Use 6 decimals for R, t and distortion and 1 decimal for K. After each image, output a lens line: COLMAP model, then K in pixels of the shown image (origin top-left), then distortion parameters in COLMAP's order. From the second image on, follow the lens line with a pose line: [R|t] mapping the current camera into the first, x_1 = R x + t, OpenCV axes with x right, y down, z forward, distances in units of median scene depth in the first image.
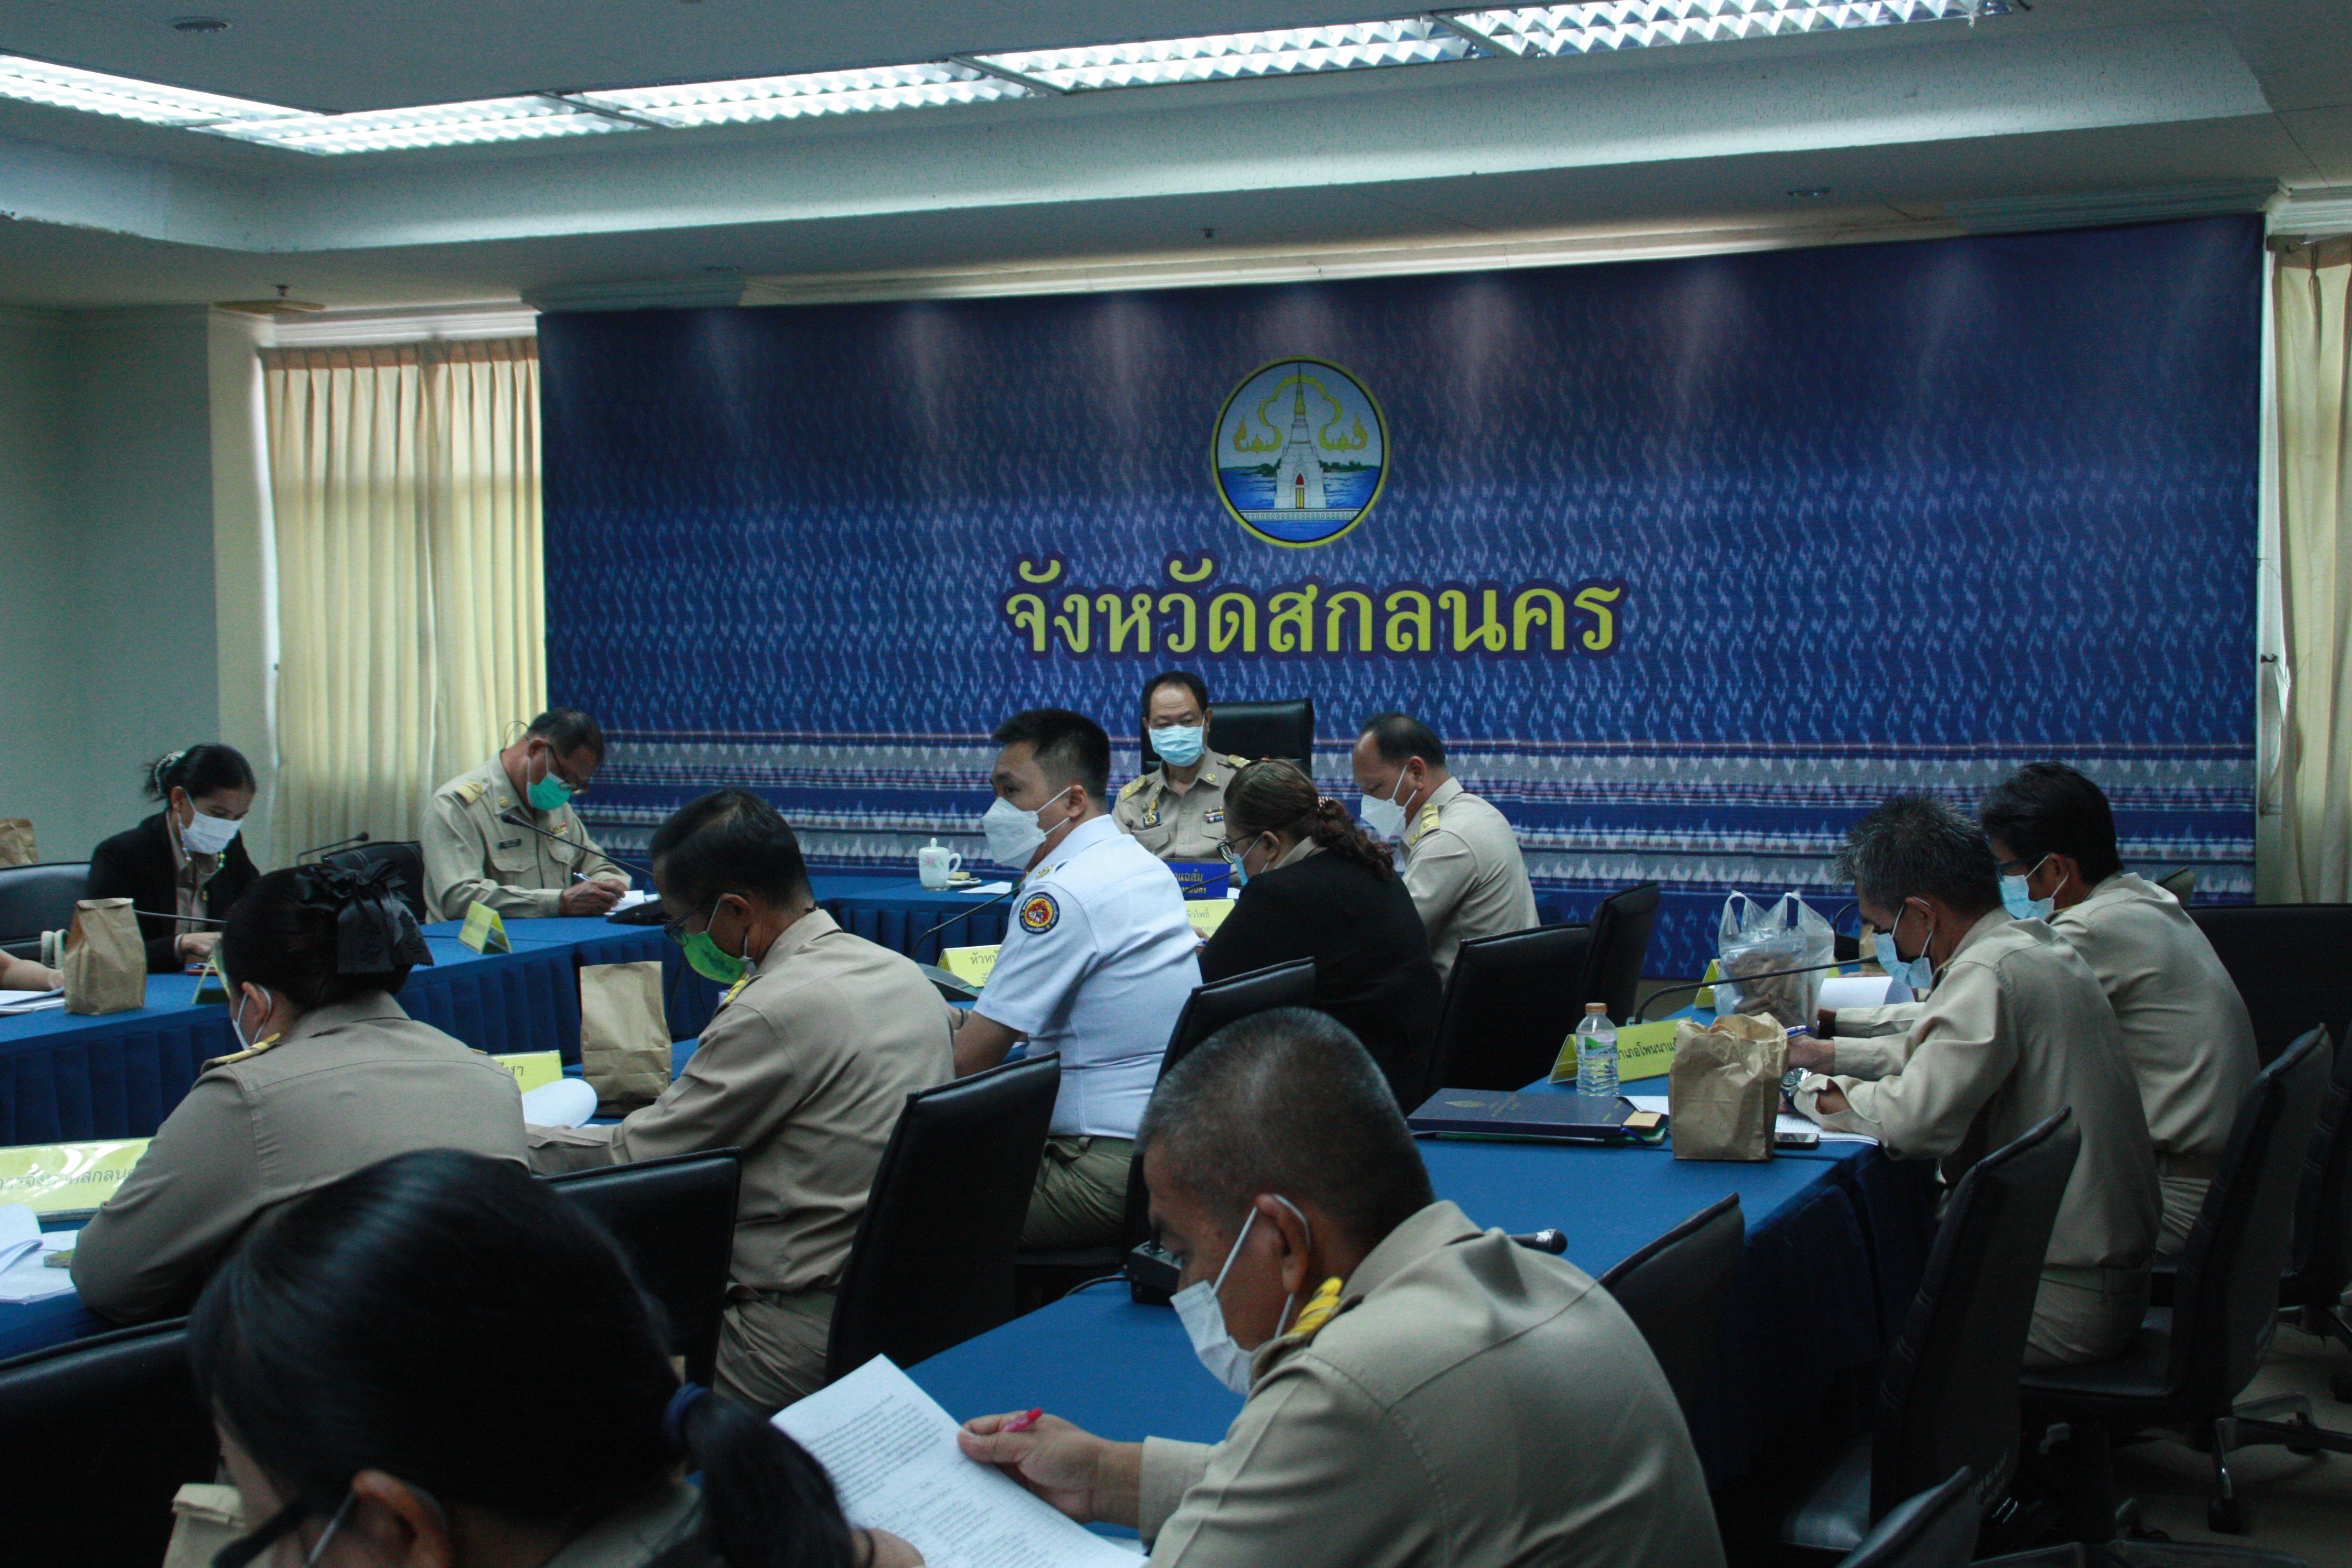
lens RADIAL K [[3451.6, 0, 1188.7], [0, 3451.6, 970.6], [0, 0, 1]] dist [0.195882, 0.000000]
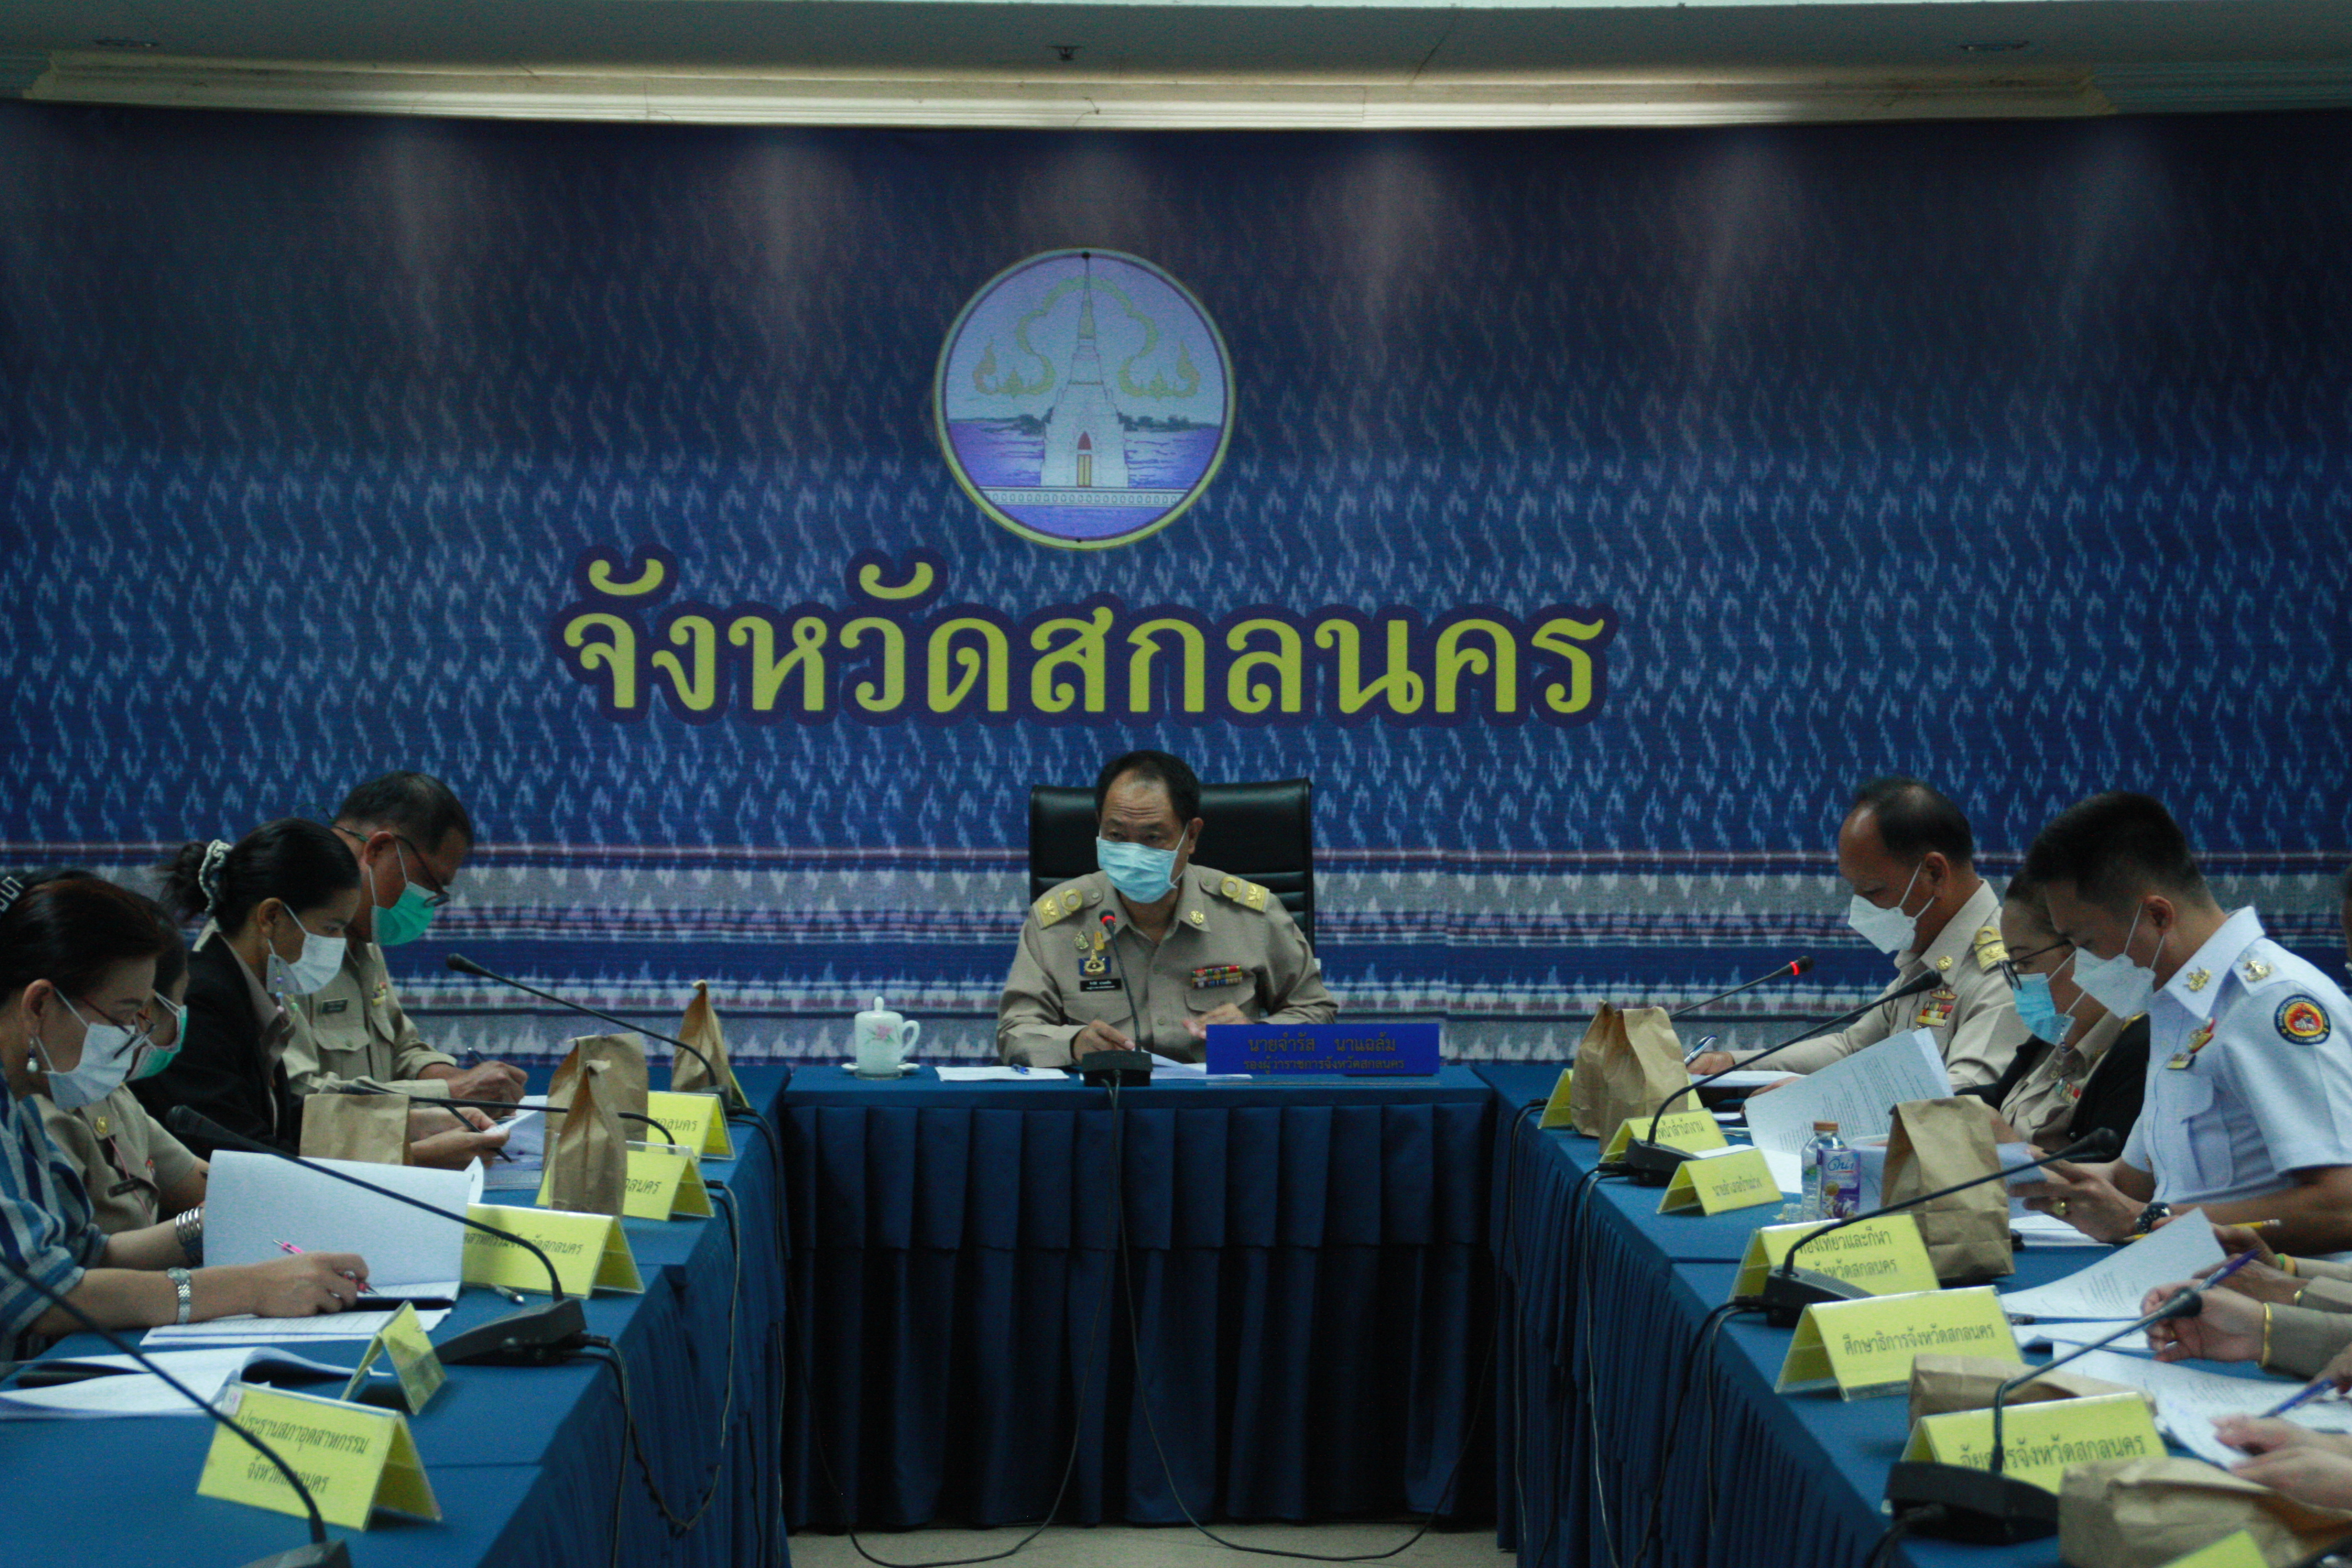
lens RADIAL K [[5018.5, 0, 1182.8], [0, 5018.5, 924.7], [0, 0, 1]] dist [0.483847, 0.000000]
pose [[0.899007, -0.013617, 0.437722, -0.356283], [0.034810, 0.998576, -0.040430, -0.015809], [-0.436548, 0.051585, 0.898201, 0.170304]]
